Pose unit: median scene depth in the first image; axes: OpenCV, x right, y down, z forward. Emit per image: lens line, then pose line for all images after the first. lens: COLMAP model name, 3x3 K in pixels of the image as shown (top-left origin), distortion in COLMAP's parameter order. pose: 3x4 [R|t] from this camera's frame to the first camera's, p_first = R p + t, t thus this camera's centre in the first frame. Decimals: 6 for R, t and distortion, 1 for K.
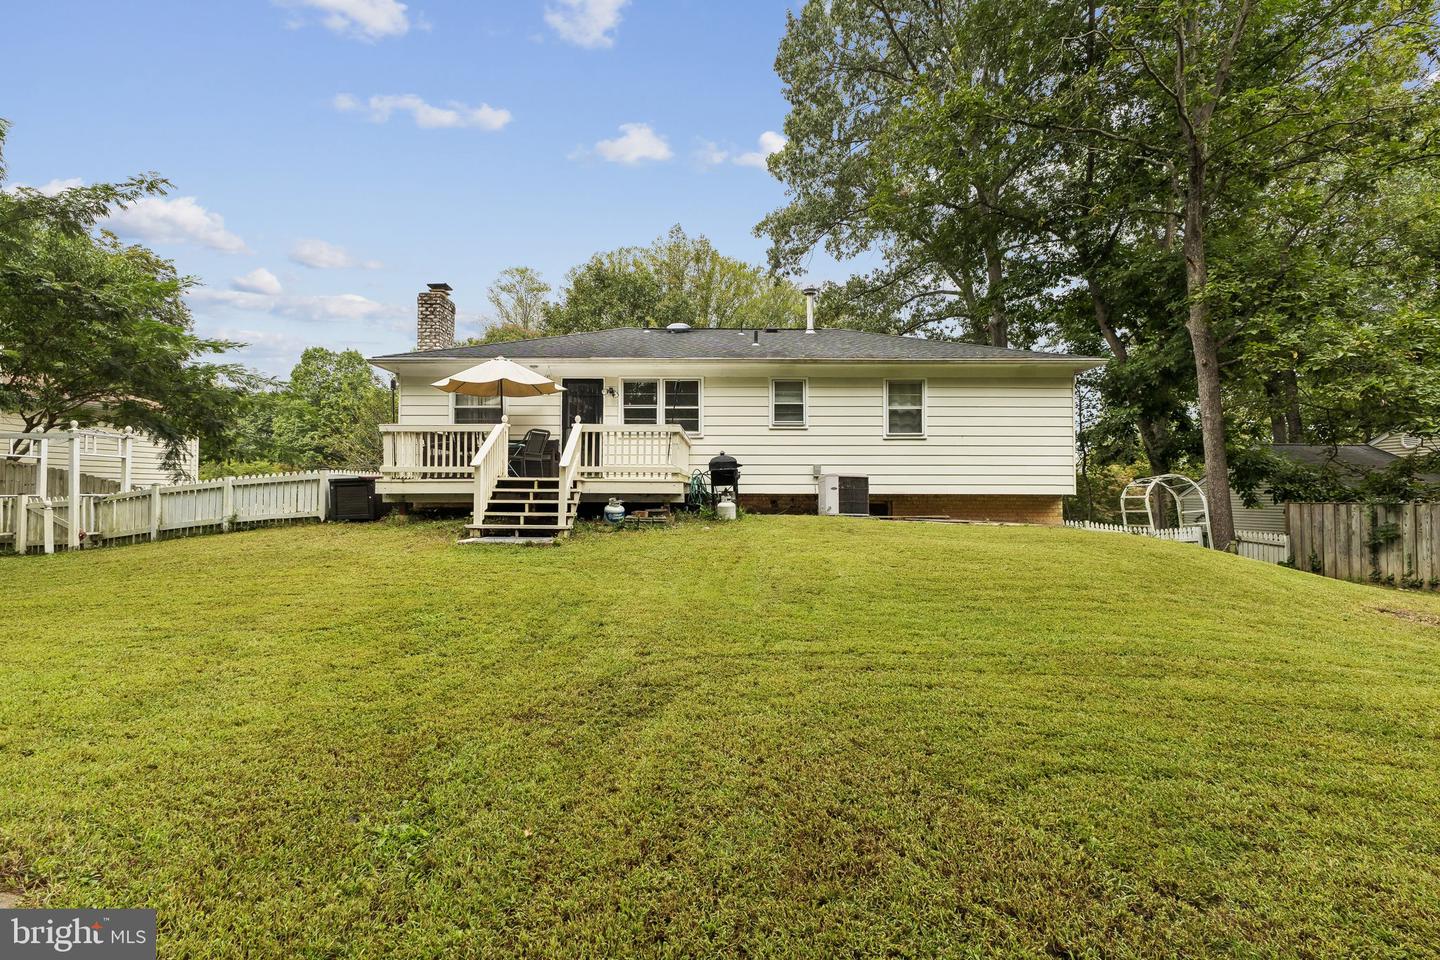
lens RADIAL K [[620.4, 0, 718.0], [0, 620.4, 477.7], [0, 0, 1]] dist [0.005429, -0.001214]
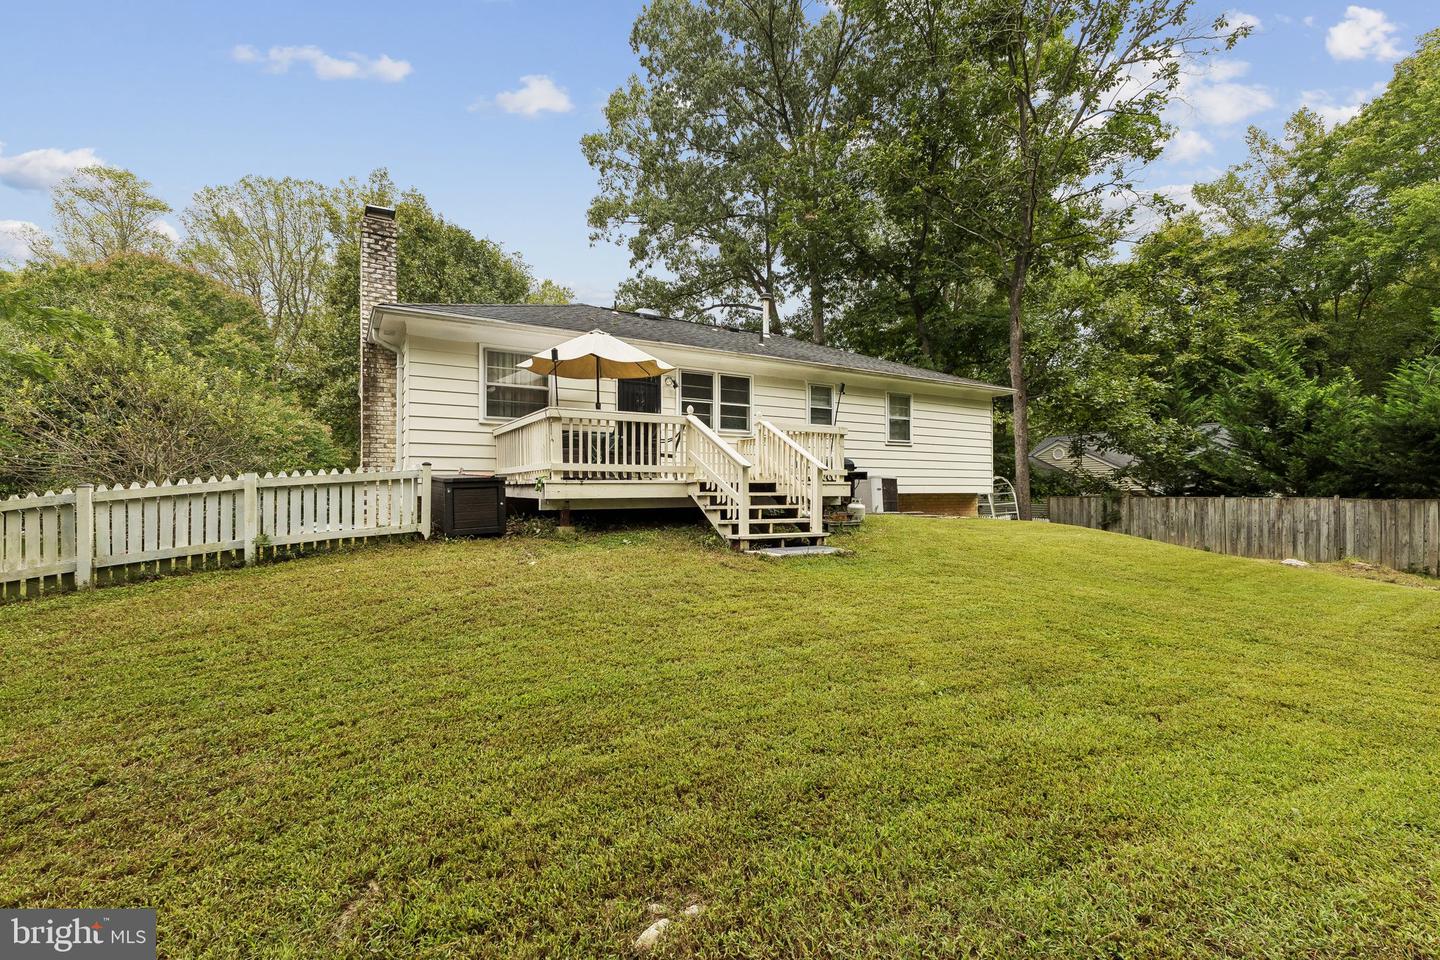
lens RADIAL K [[620.4, 0, 719.5], [0, 620.4, 485.2], [0, 0, 1]] dist [0.005429, -0.001214]
pose [[0.855740, 0.000233, 0.517406, -0.575538], [-0.011562, 0.999759, 0.018673, -0.005989], [-0.517277, -0.021961, 0.855536, 0.188931]]
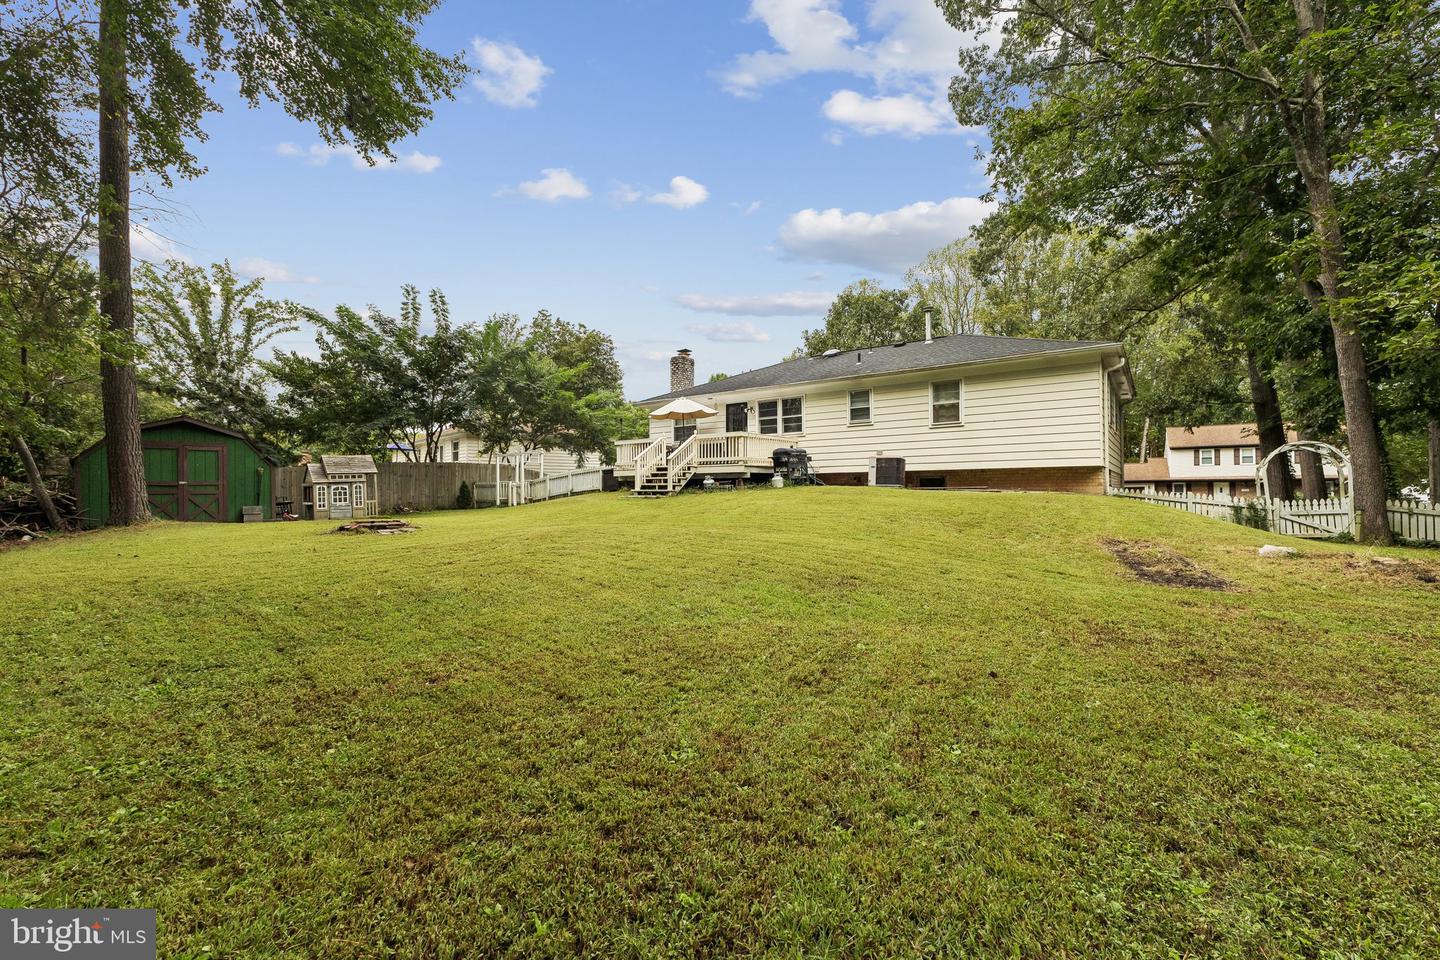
lens RADIAL K [[620.4, 0, 716.4], [0, 620.4, 489.2], [0, 0, 1]] dist [0.005429, -0.001214]
pose [[0.813535, -0.012029, -0.581392, 0.660468], [0.027260, 0.999476, 0.017467, 0.031079], [0.580877, -0.030059, 0.813436, -0.326484]]
